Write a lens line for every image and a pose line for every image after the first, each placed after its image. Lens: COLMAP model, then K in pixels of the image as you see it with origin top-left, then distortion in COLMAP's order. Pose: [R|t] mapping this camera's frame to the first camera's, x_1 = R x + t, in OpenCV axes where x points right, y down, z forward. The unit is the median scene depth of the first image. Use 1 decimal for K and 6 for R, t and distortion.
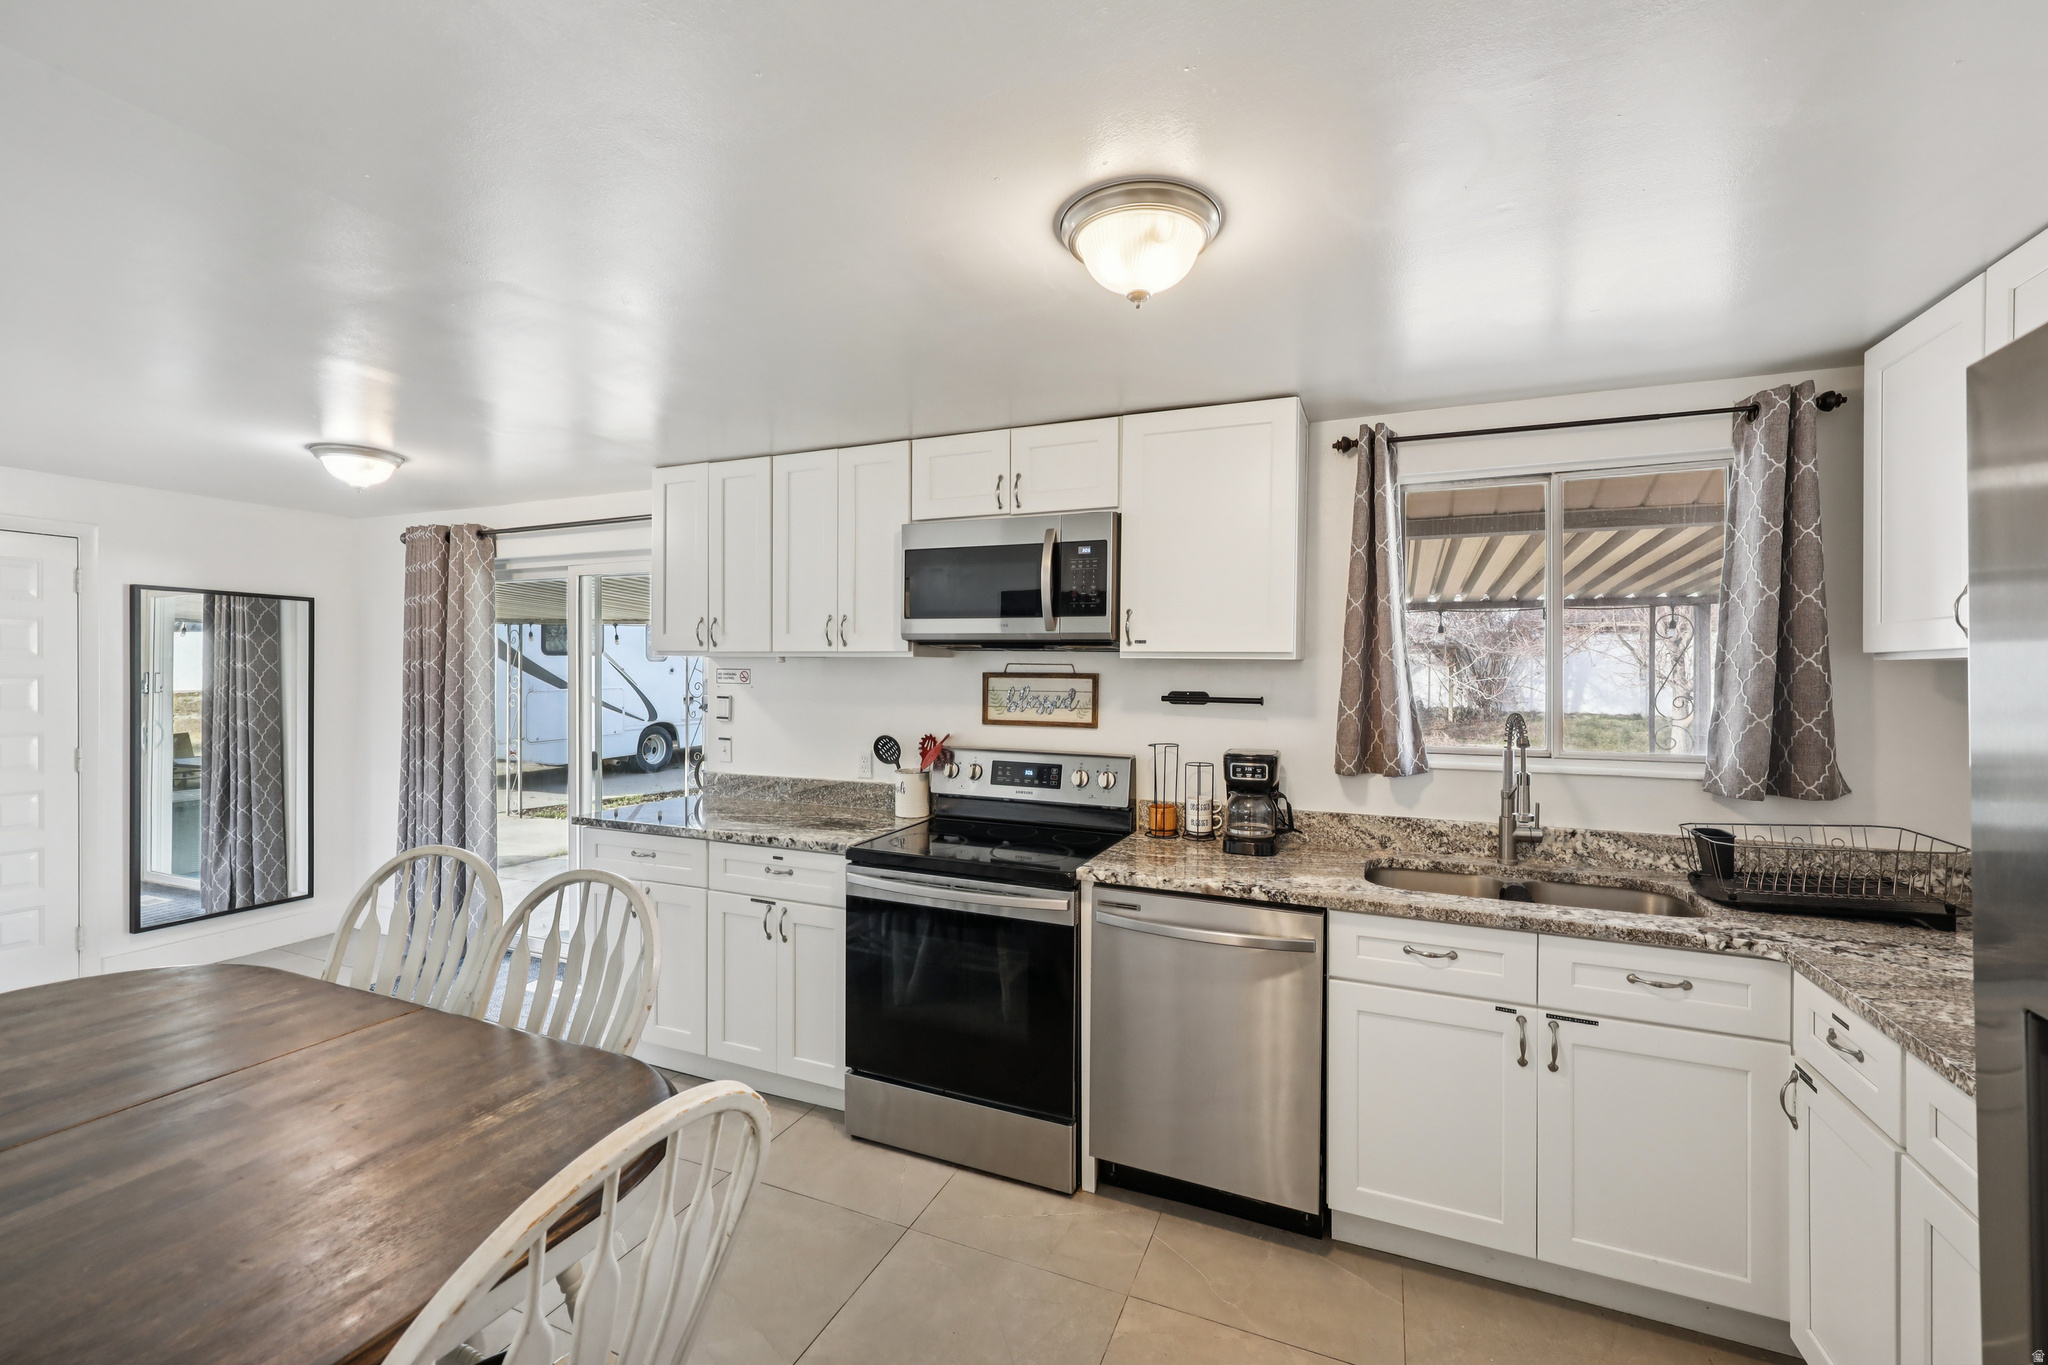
lens RADIAL K [[837.3, 0, 1025.0], [0, 837.3, 677.2], [0, 0, 1]] dist [0.003555, 0.000181]
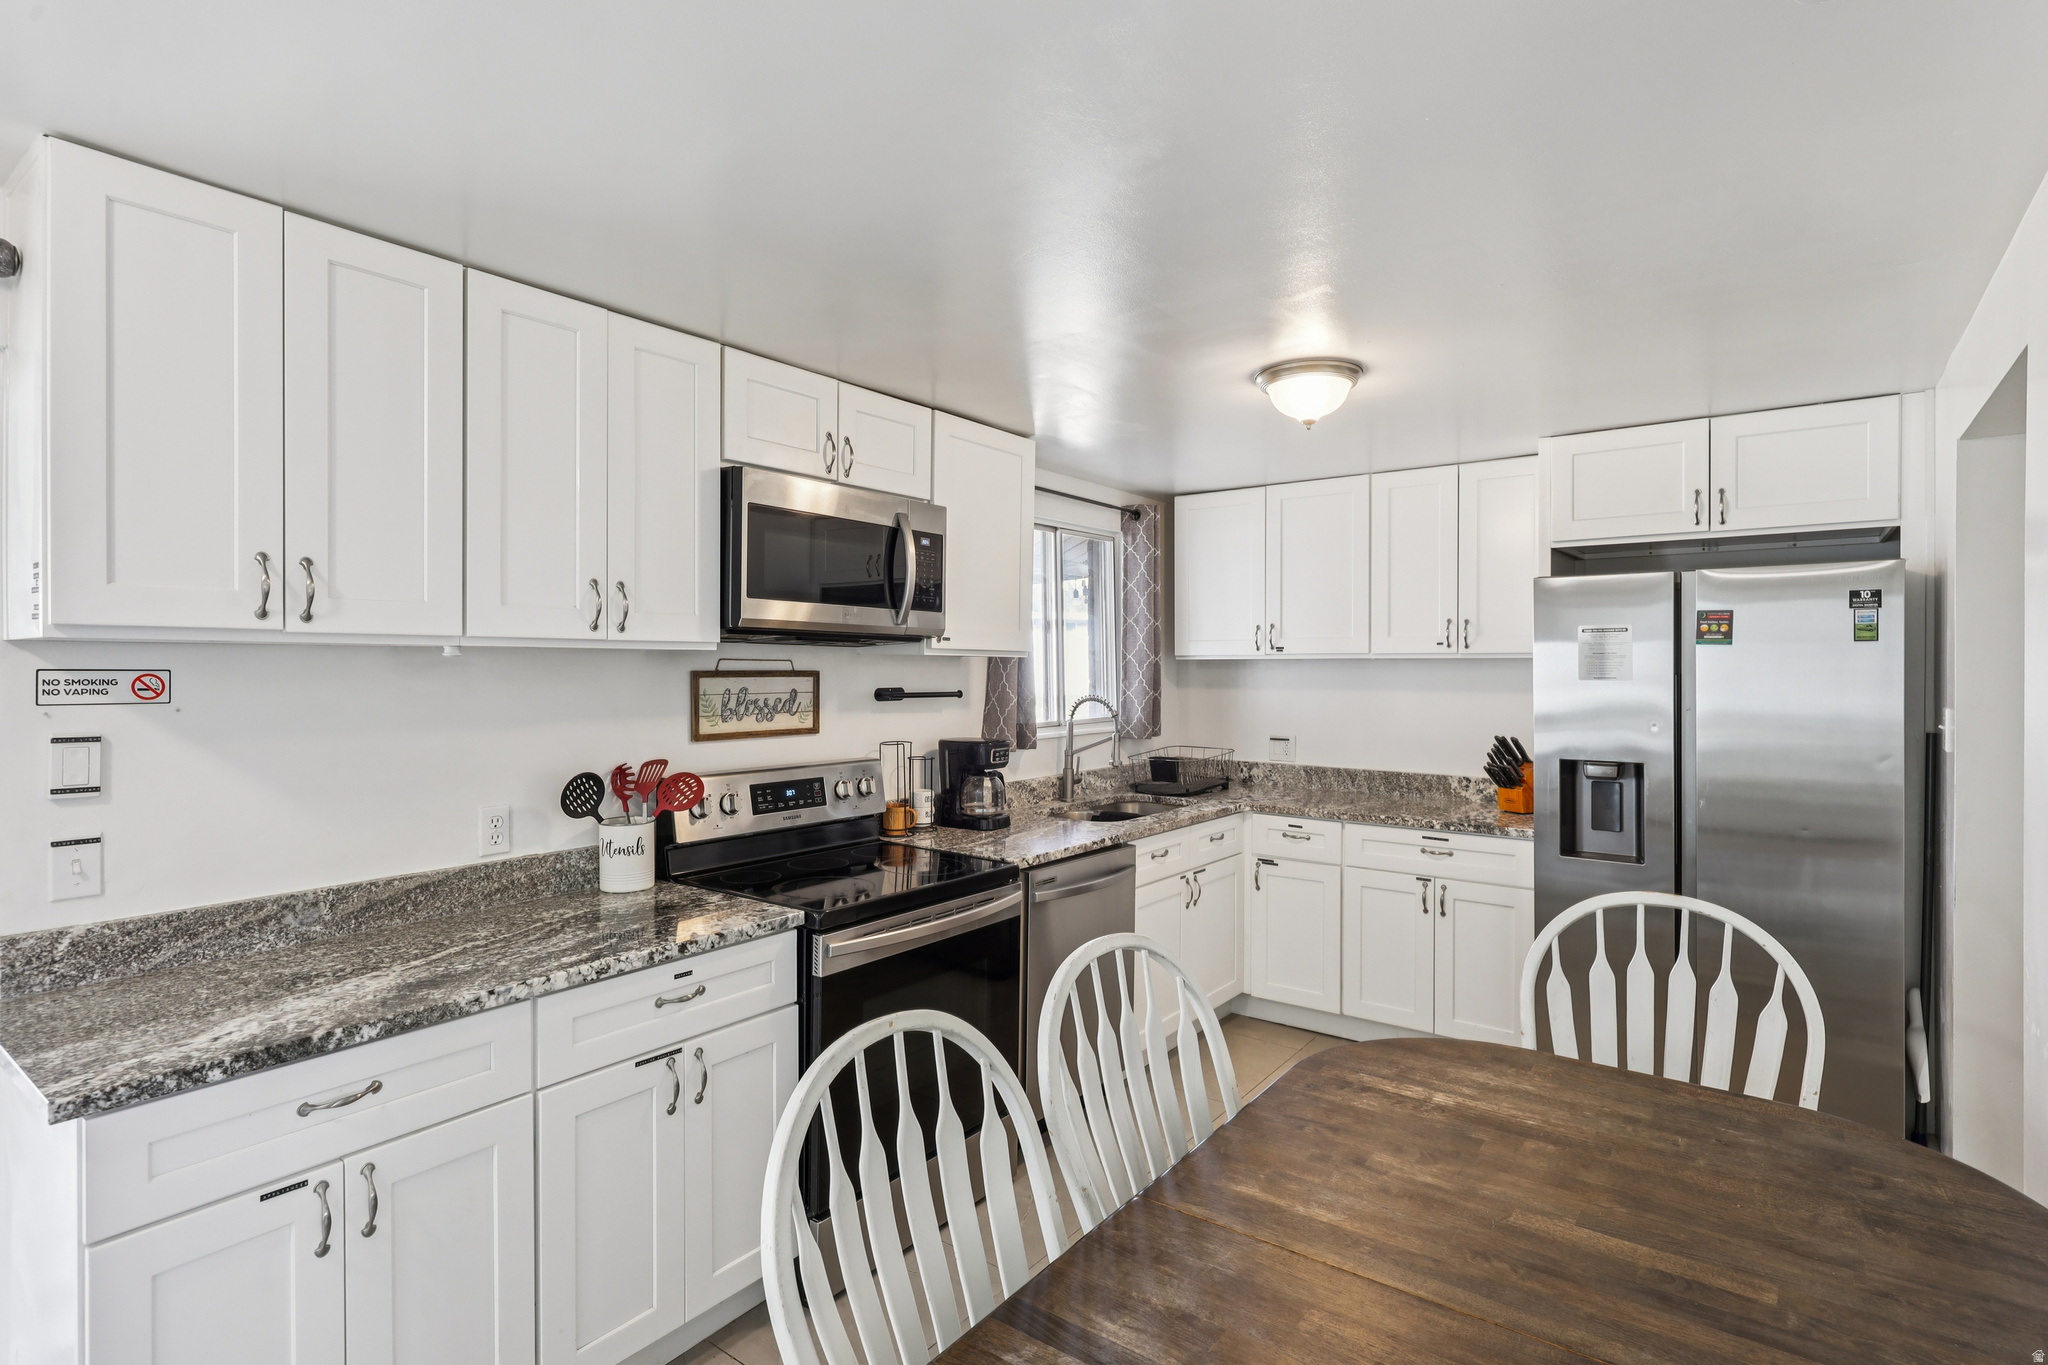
lens RADIAL K [[1008.4, 0, 1031.1], [0, 1008.4, 669.9], [0, 0, 1]] dist [0.003457, 0.000297]
pose [[0.238856, -0.010922, 0.970994, -1.031526], [0.007135, 0.999929, 0.009492, -0.016041], [-0.971029, 0.004661, 0.238917, 0.617014]]
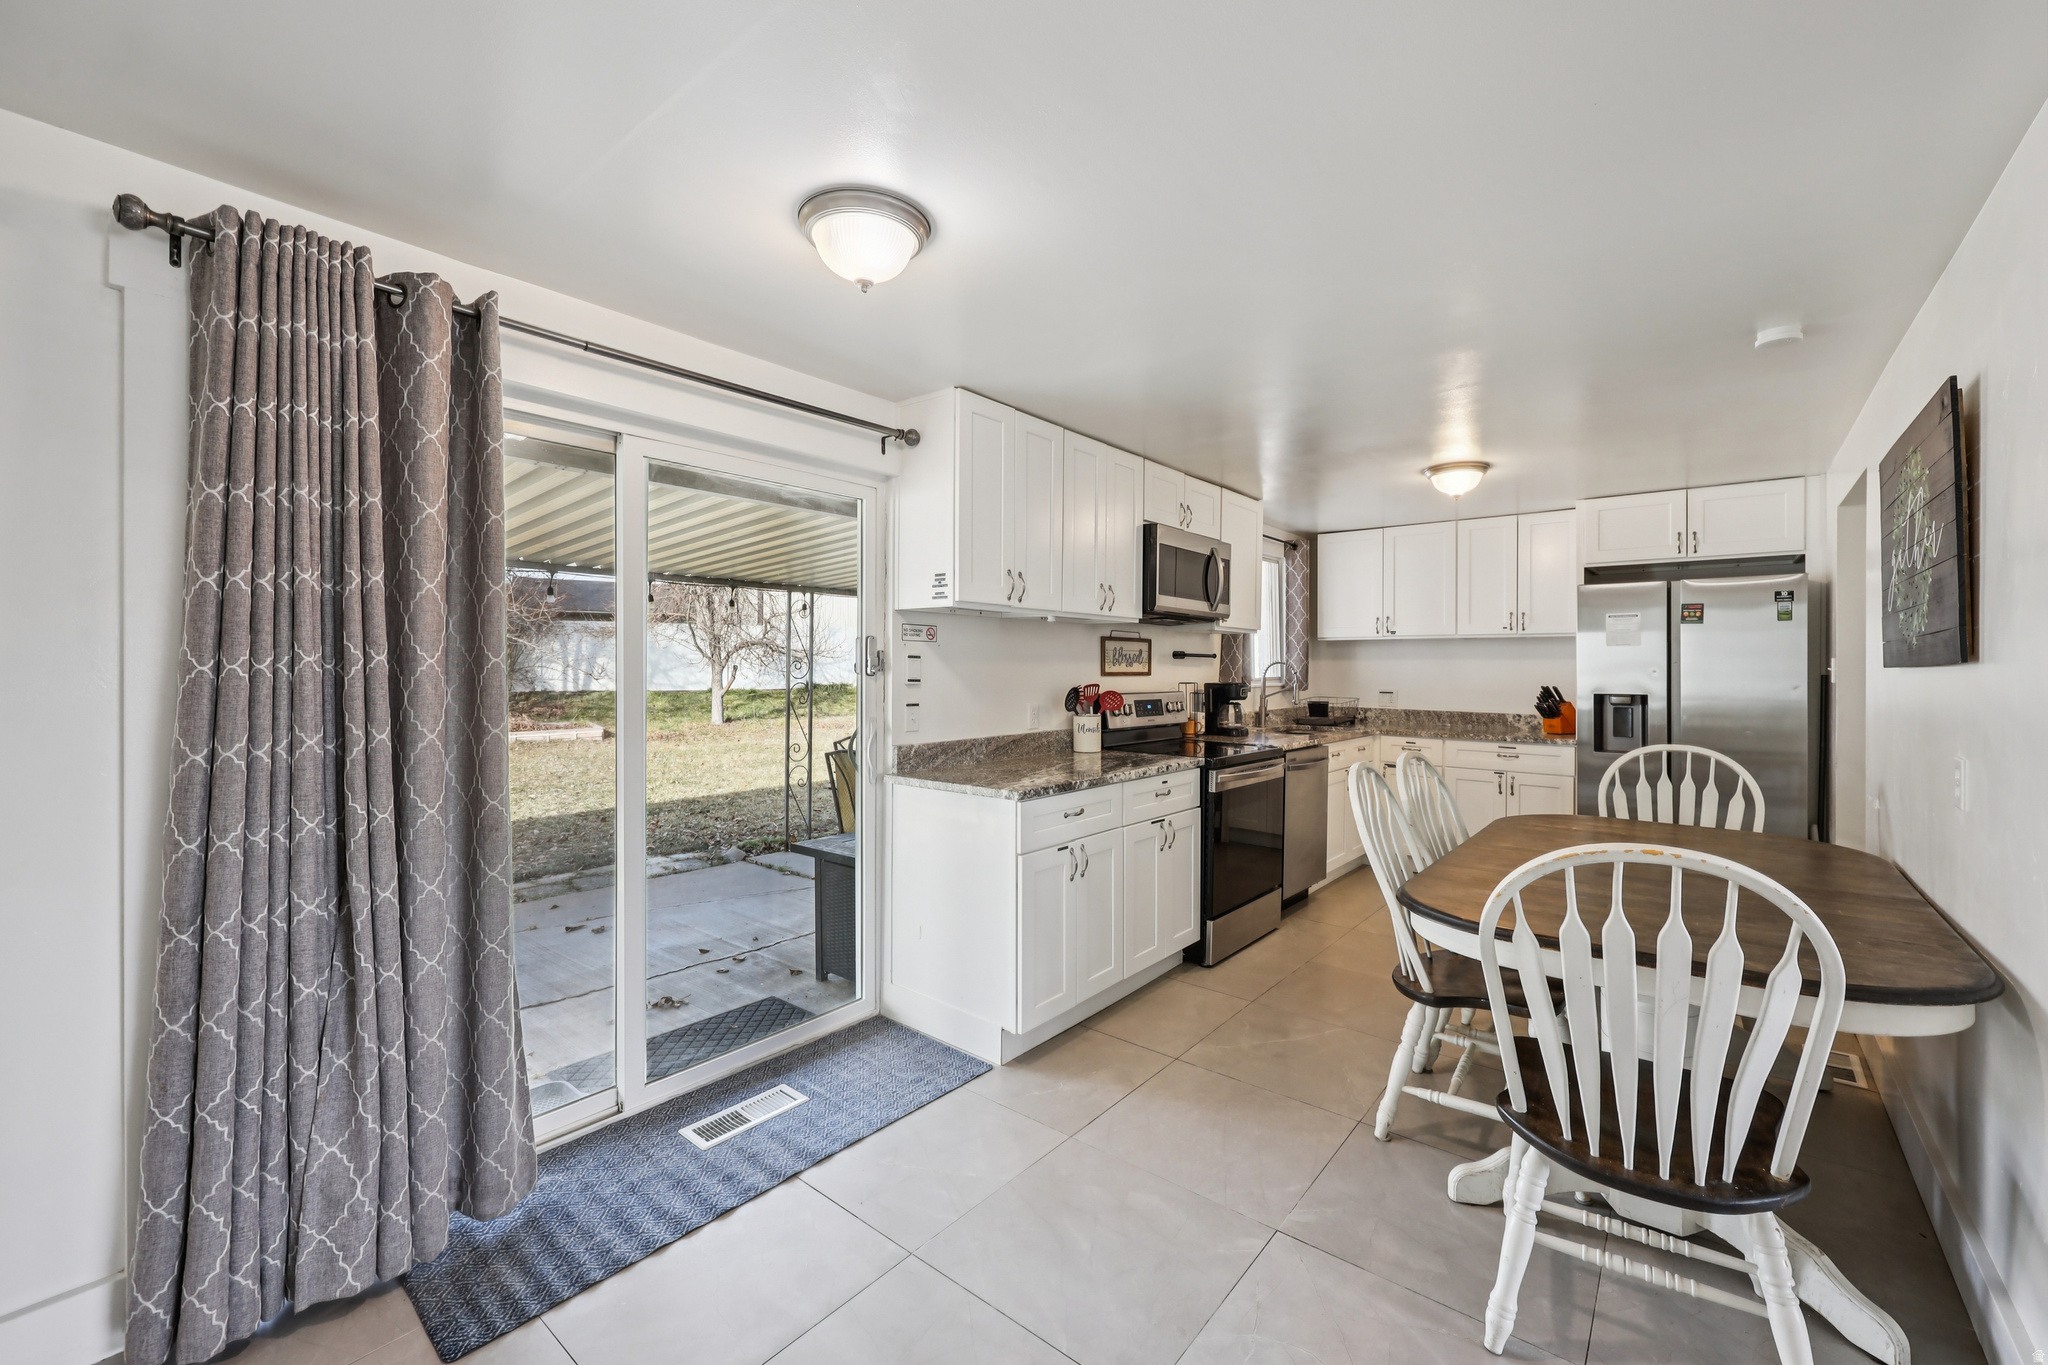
lens RADIAL K [[826.5, 0, 1029.8], [0, 826.5, 664.5], [0, 0, 1]] dist [-0.001170, -0.000130]
pose [[0.285290, -0.003699, 0.958434, -1.631870], [0.003300, 0.999990, 0.002878, 0.042155], [-0.958436, 0.002342, 0.285299, 0.911380]]
